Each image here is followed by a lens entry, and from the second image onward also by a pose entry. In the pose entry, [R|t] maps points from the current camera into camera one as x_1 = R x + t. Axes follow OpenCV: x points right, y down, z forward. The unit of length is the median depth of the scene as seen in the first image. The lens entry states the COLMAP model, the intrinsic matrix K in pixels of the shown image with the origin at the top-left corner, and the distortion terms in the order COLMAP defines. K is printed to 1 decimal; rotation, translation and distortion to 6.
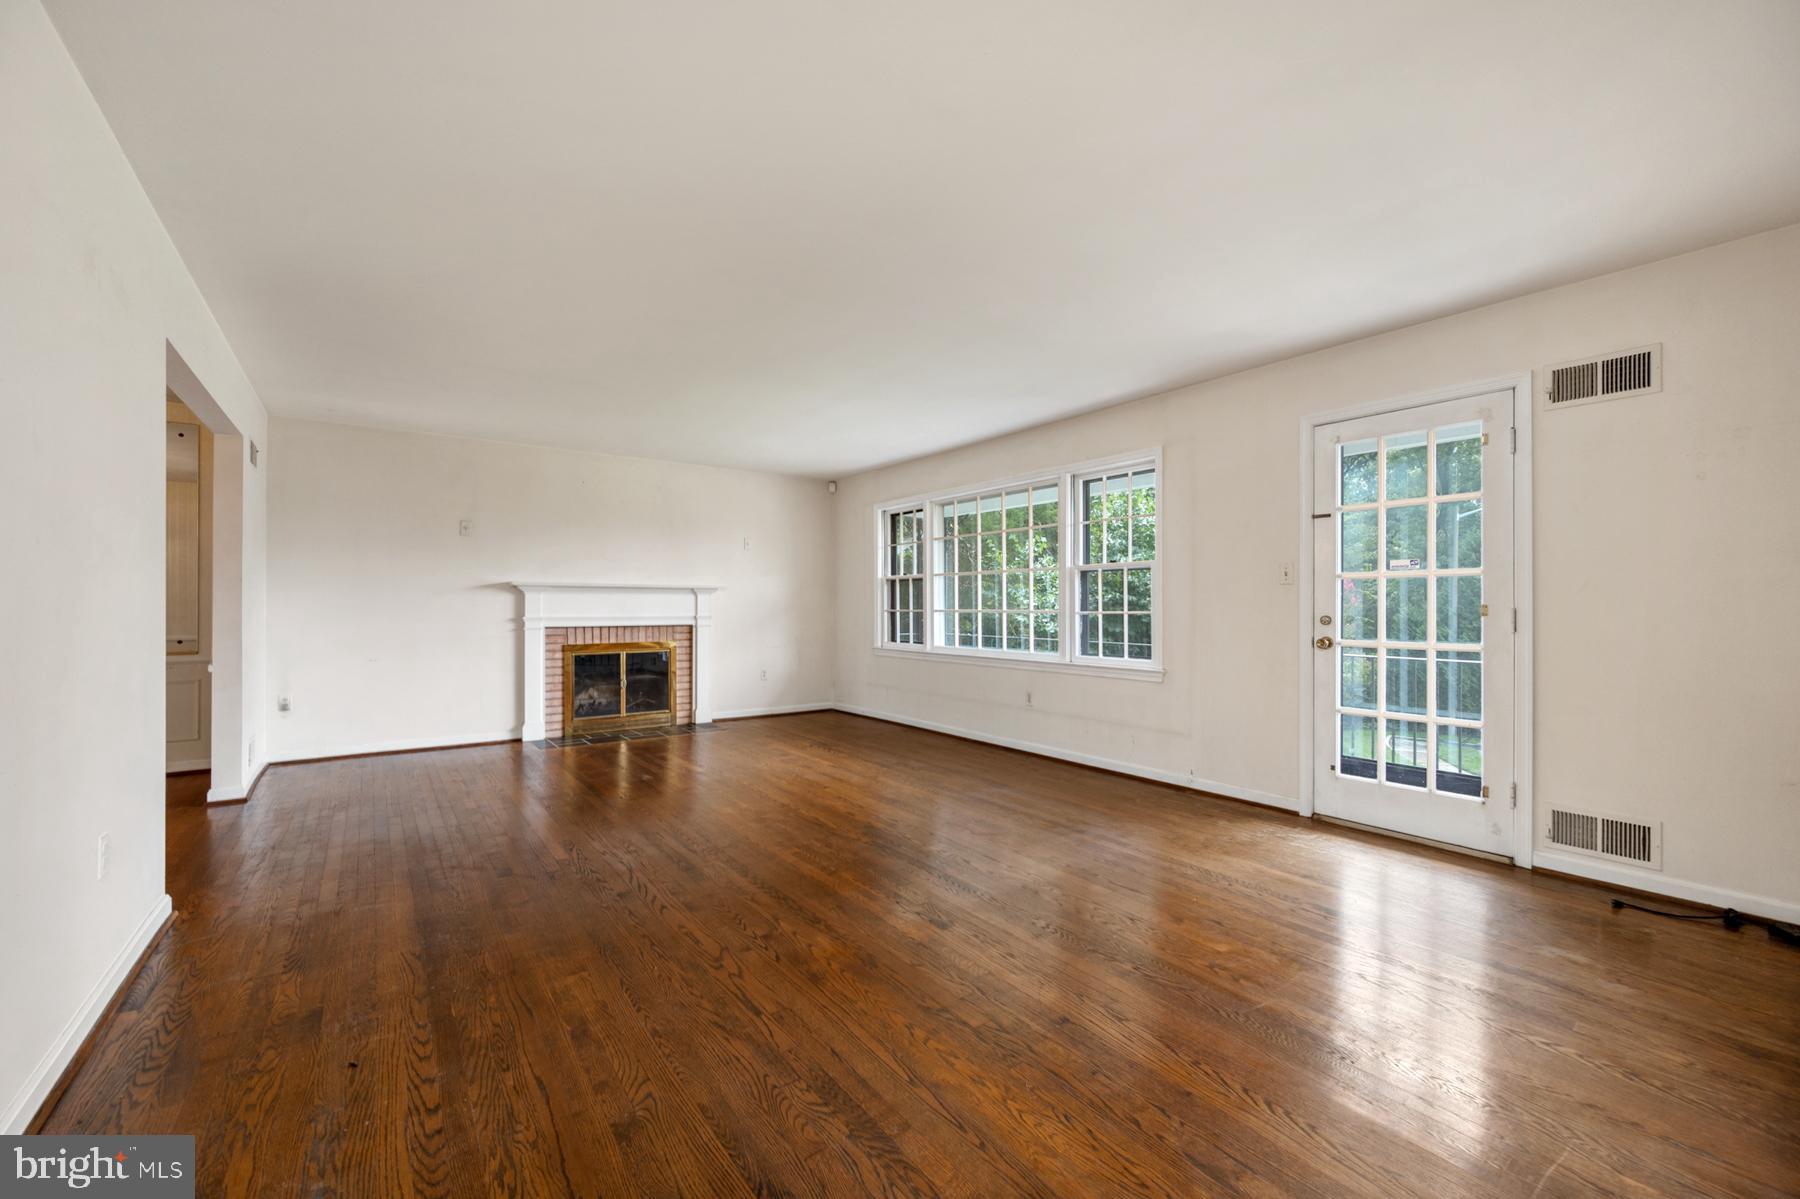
lens RADIAL K [[723.0, 0, 897.2], [0, 723.0, 599.5], [0, 0, 1]] dist [0.018416, 0.000053]
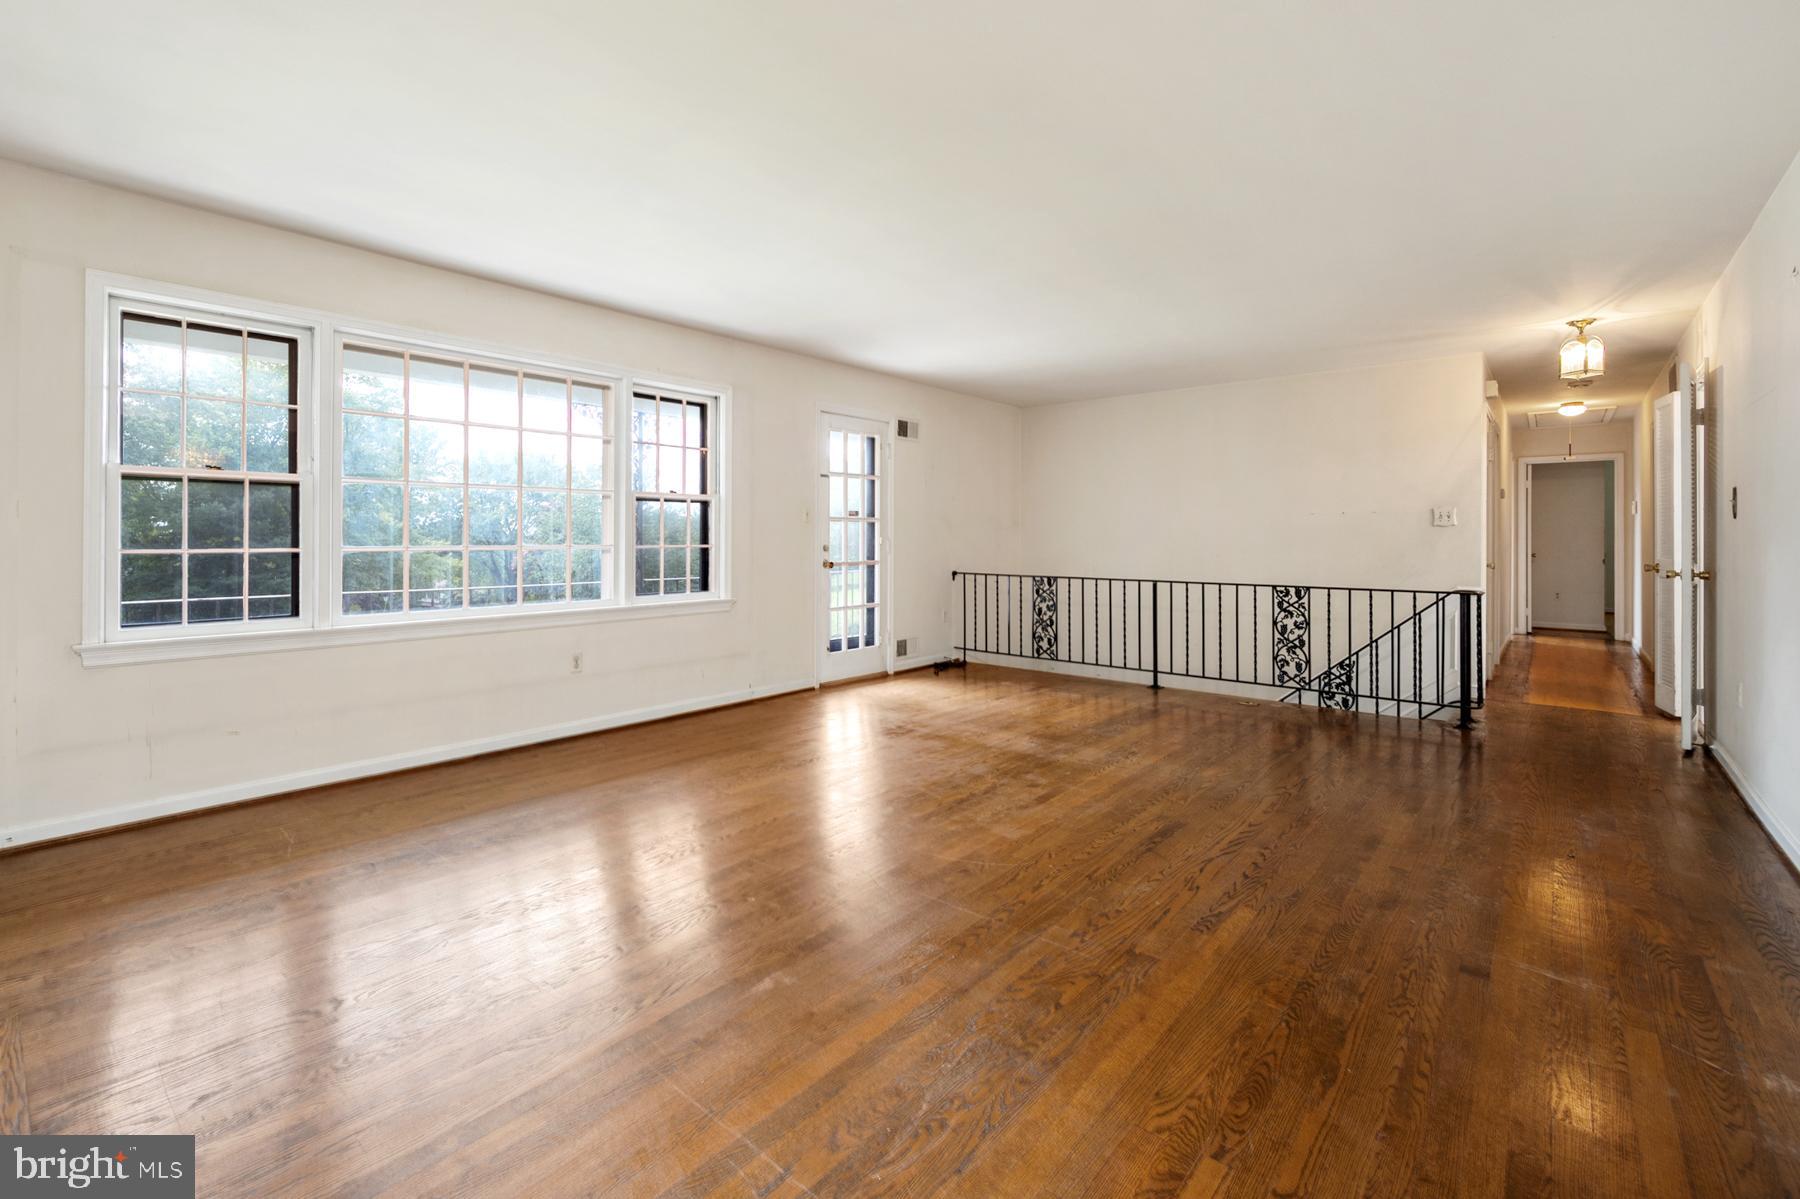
lens RADIAL K [[807.4, 0, 854.8], [0, 807.4, 537.6], [0, 0, 1]] dist [-0.001267, -0.000096]
pose [[-0.234837, 0.001940, 0.972033, -0.871364], [-0.009587, 0.999945, -0.004312, 0.011342], [-0.971987, -0.010332, -0.234806, 1.162940]]
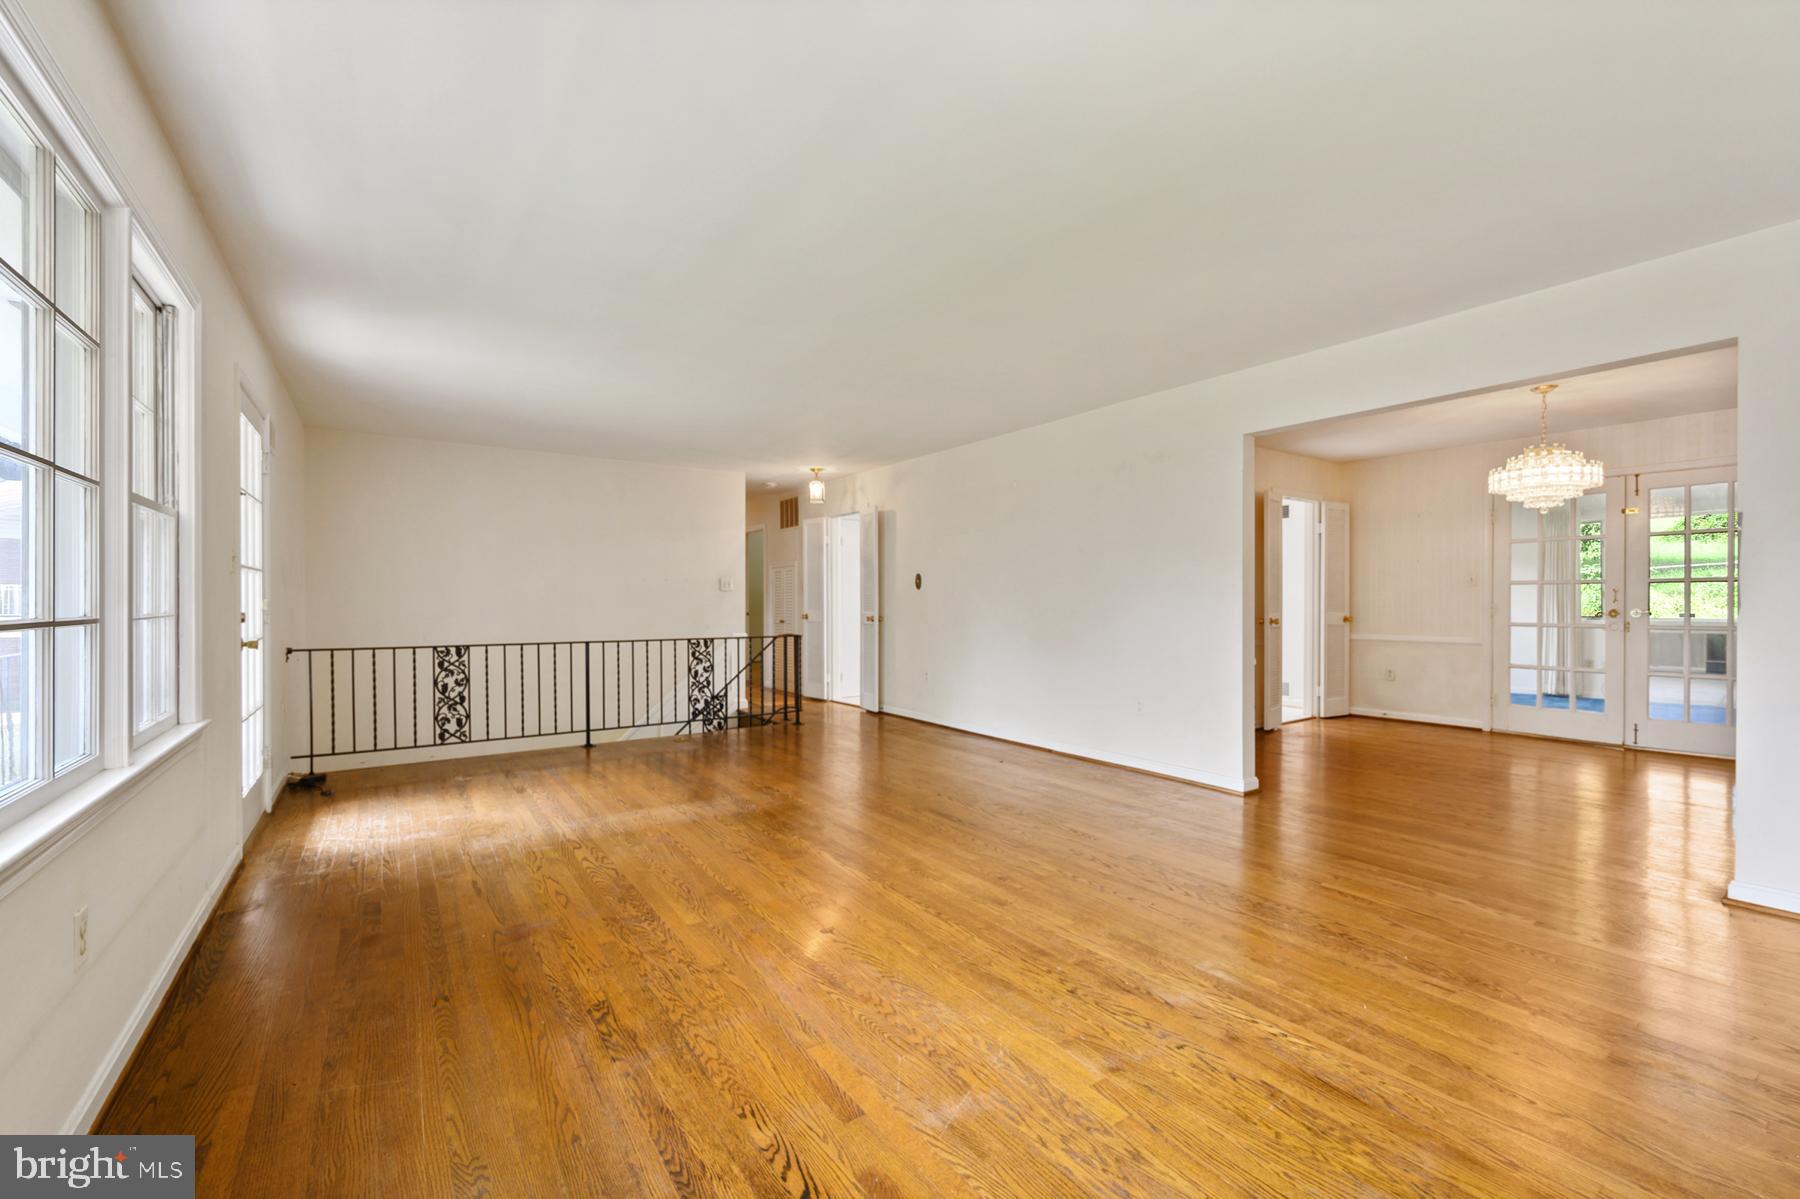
lens RADIAL K [[723.0, 0, 902.6], [0, 723.0, 603.8], [0, 0, 1]] dist [0.018416, 0.000053]
pose [[-0.999949, 0.002133, 0.009859, -0.167190], [0.002105, 0.999994, -0.002821, 0.012909], [-0.009865, -0.002800, -0.999947, 1.629929]]
